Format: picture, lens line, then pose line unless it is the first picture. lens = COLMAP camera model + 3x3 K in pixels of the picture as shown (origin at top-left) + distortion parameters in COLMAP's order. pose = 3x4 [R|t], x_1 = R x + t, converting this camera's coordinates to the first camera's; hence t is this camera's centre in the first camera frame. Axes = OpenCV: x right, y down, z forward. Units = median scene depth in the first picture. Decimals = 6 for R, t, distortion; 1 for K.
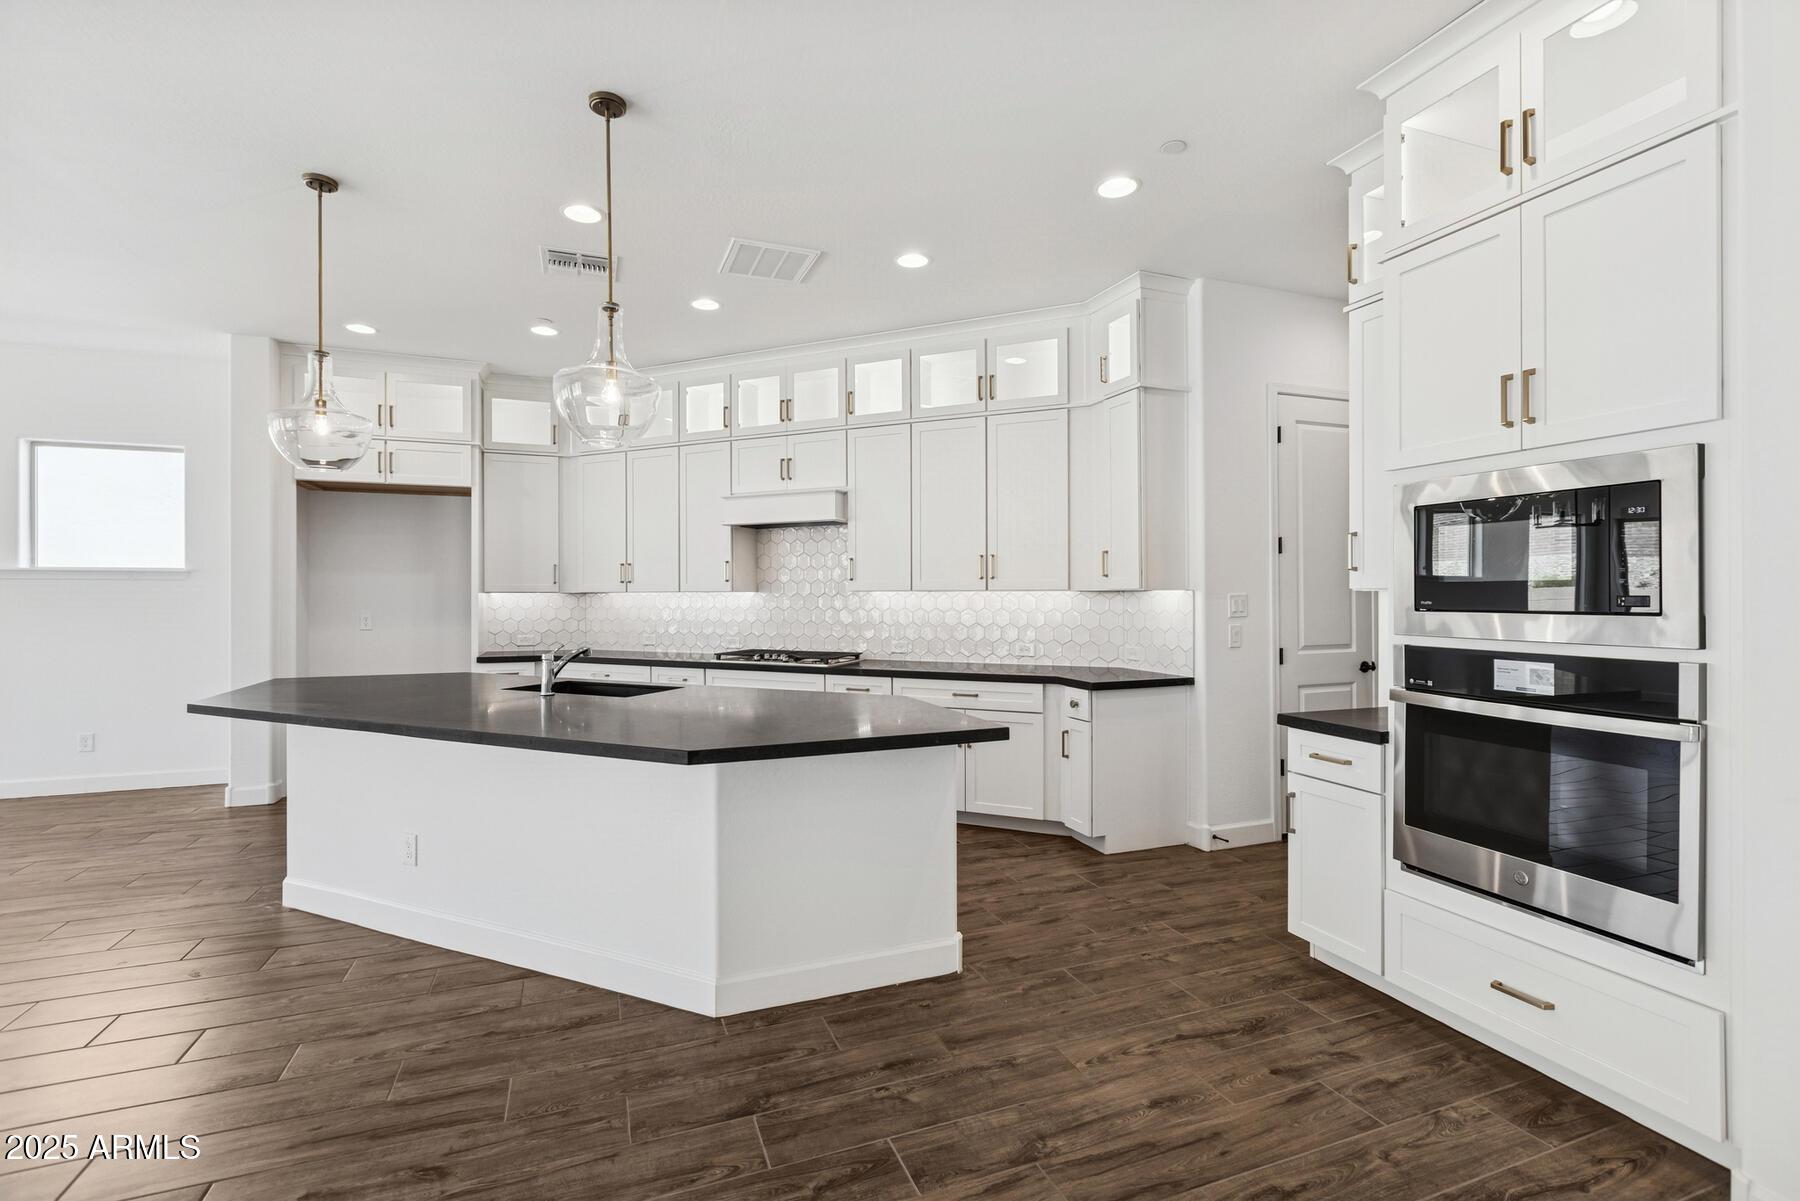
lens RADIAL K [[800.9, 0, 889.0], [0, 800.9, 592.2], [0, 0, 1]] dist [0.001074, 0.000025]
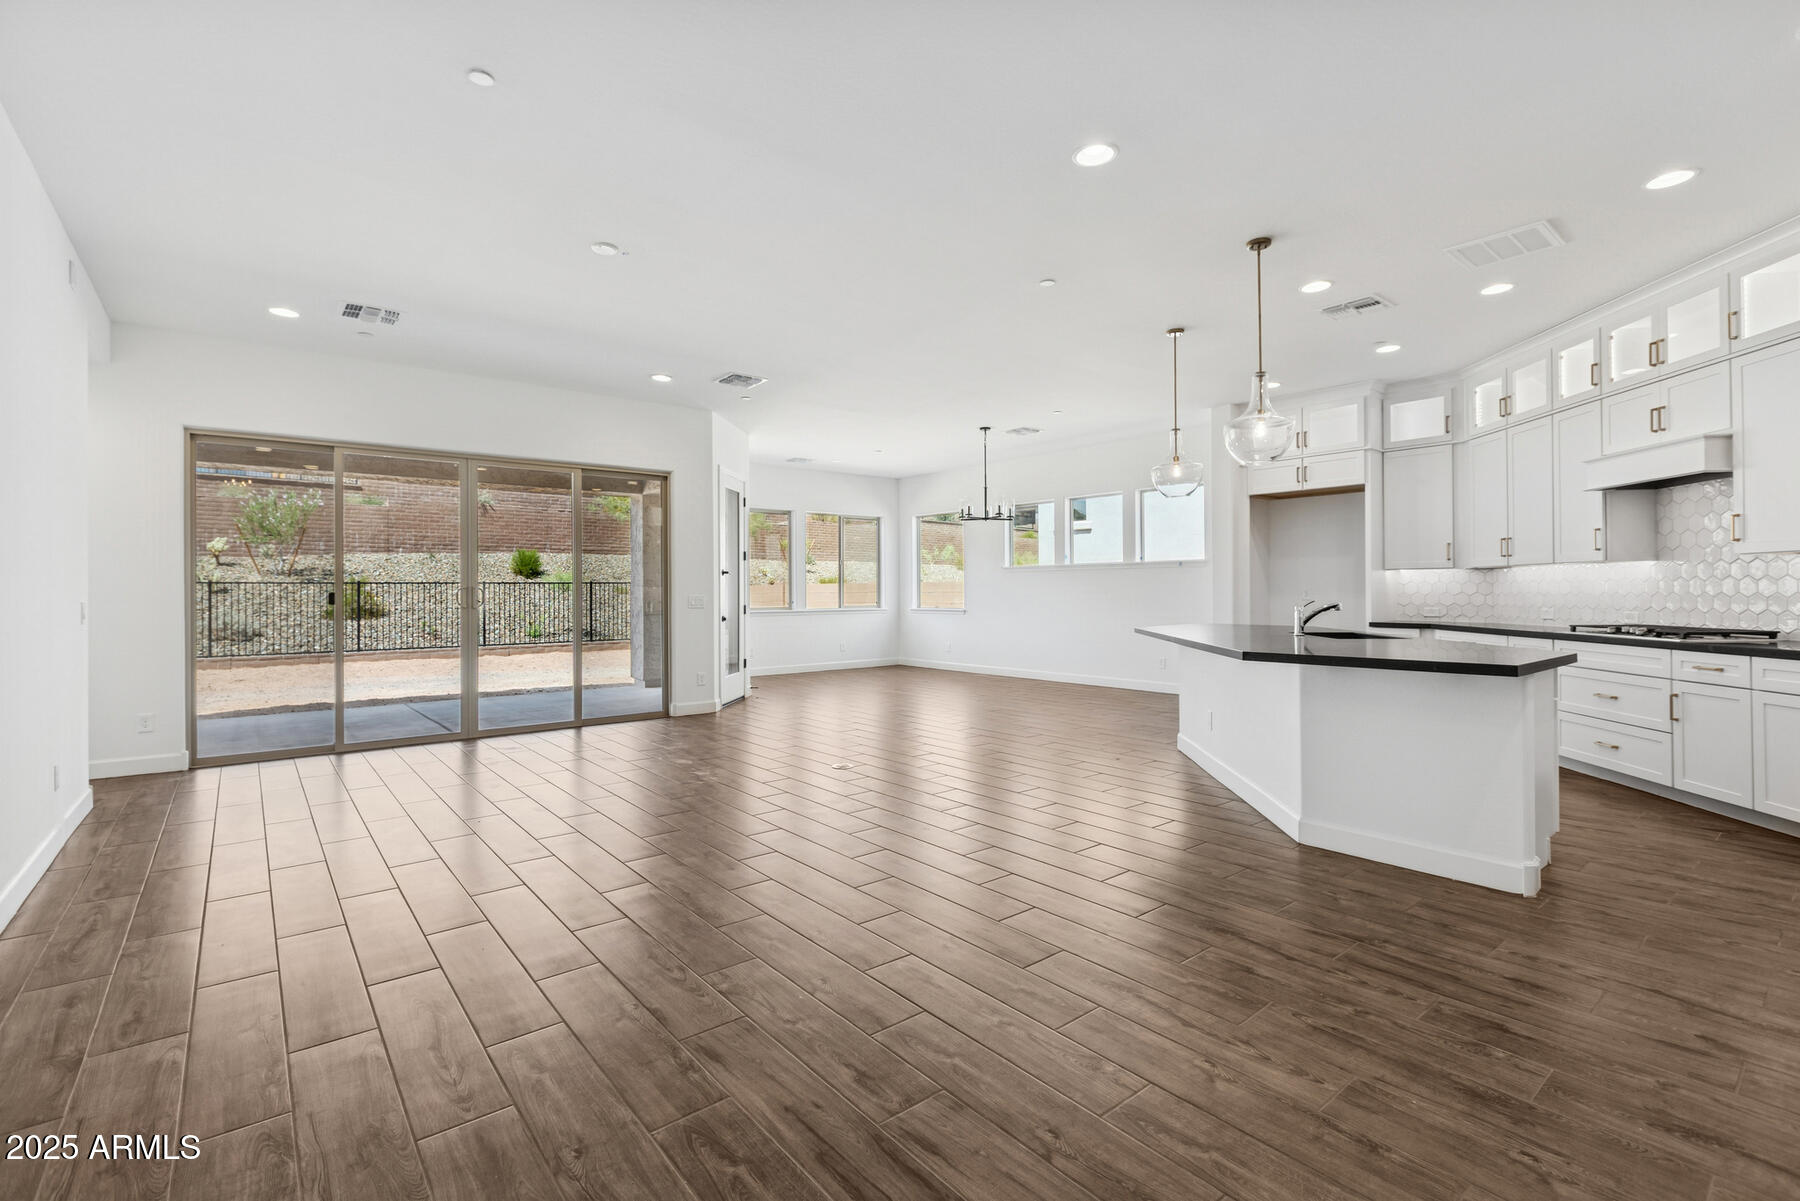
lens RADIAL K [[800.9, 0, 889.0], [0, 800.9, 592.2], [0, 0, 1]] dist [0.001074, 0.000025]
pose [[0.310299, 0.000380, -0.950639, 0.524870], [0.009005, 0.999954, 0.003339, 0.030595], [0.950596, -0.009597, 0.310281, -0.096371]]
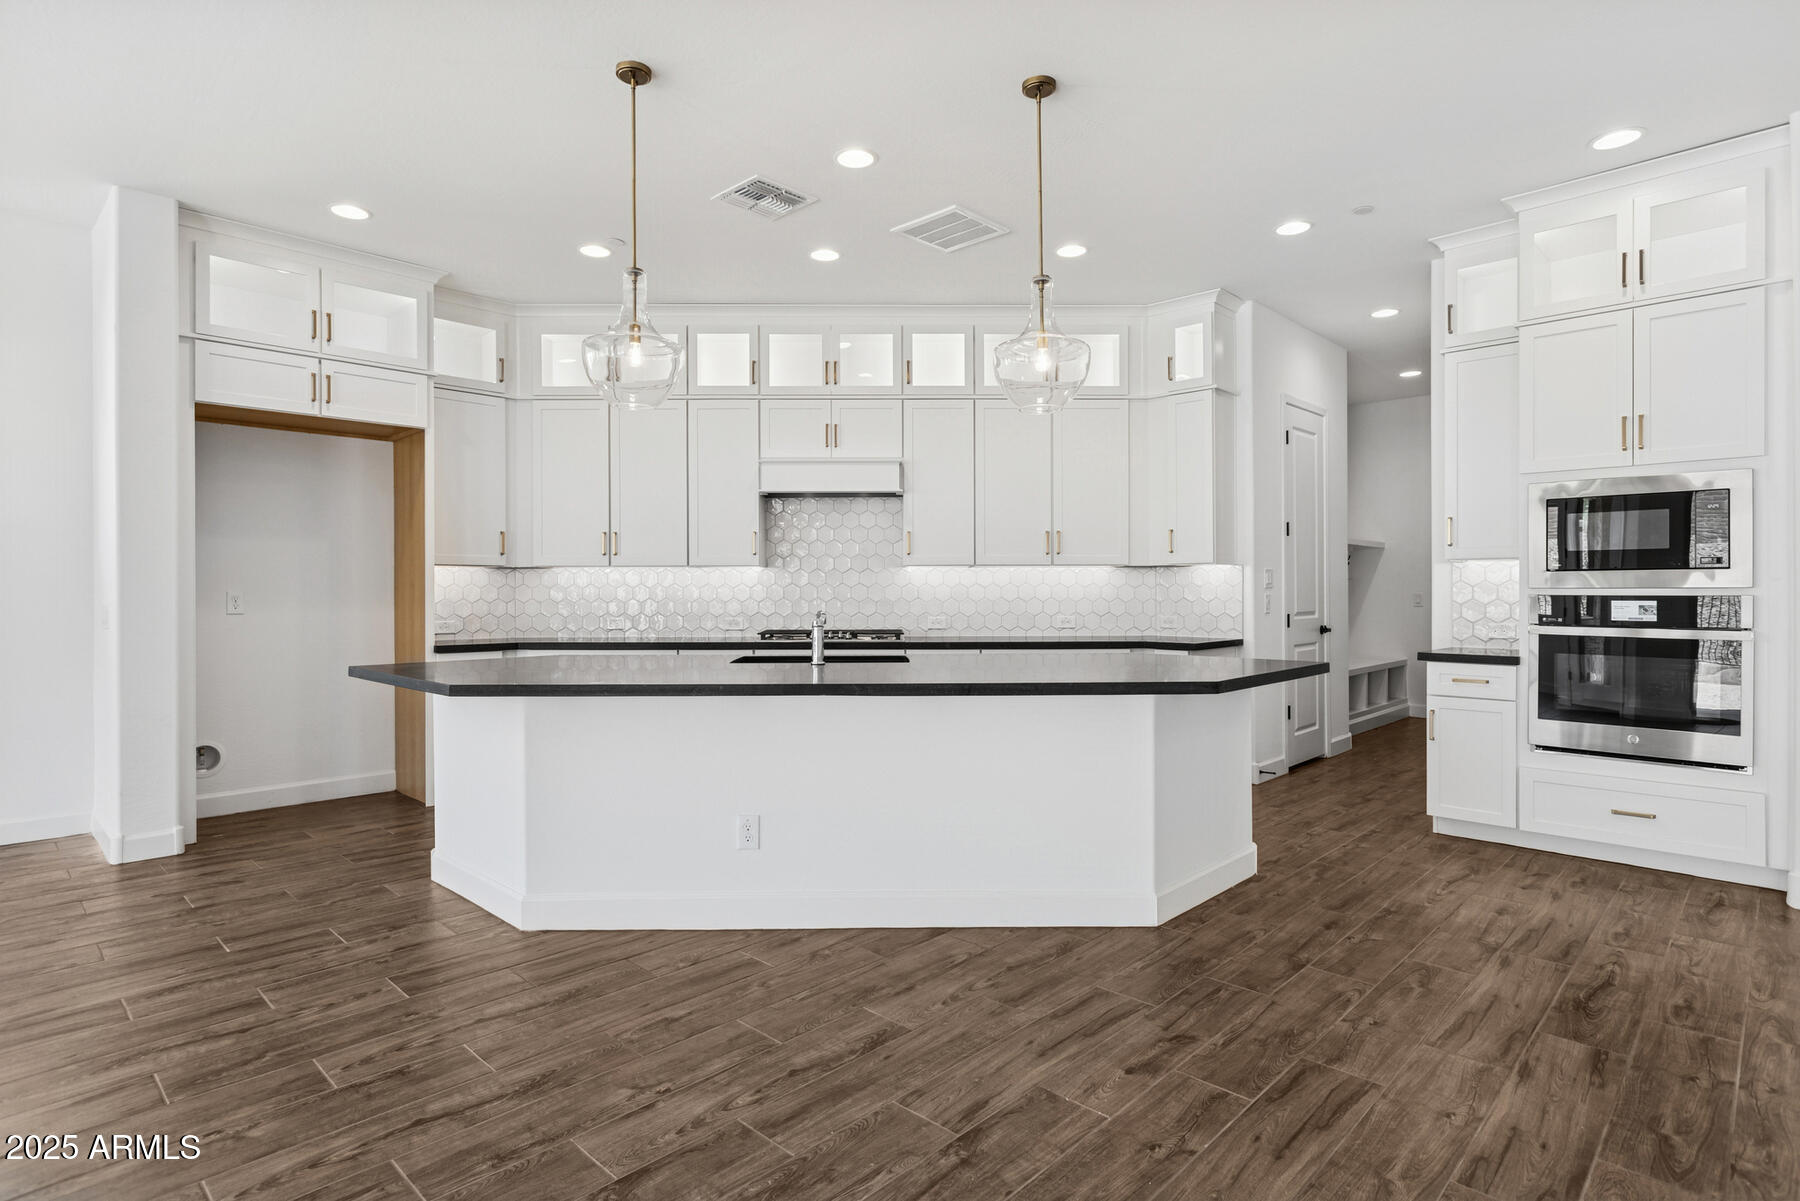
lens RADIAL K [[918.0, 0, 895.8], [0, 918.0, 590.8], [0, 0, 1]] dist [0.000365, -0.000167]
pose [[0.907714, 0.000260, 0.419590, -0.599564], [-0.001224, 0.999997, 0.002029, 0.030763], [-0.419589, -0.002355, 0.907711, -0.010174]]
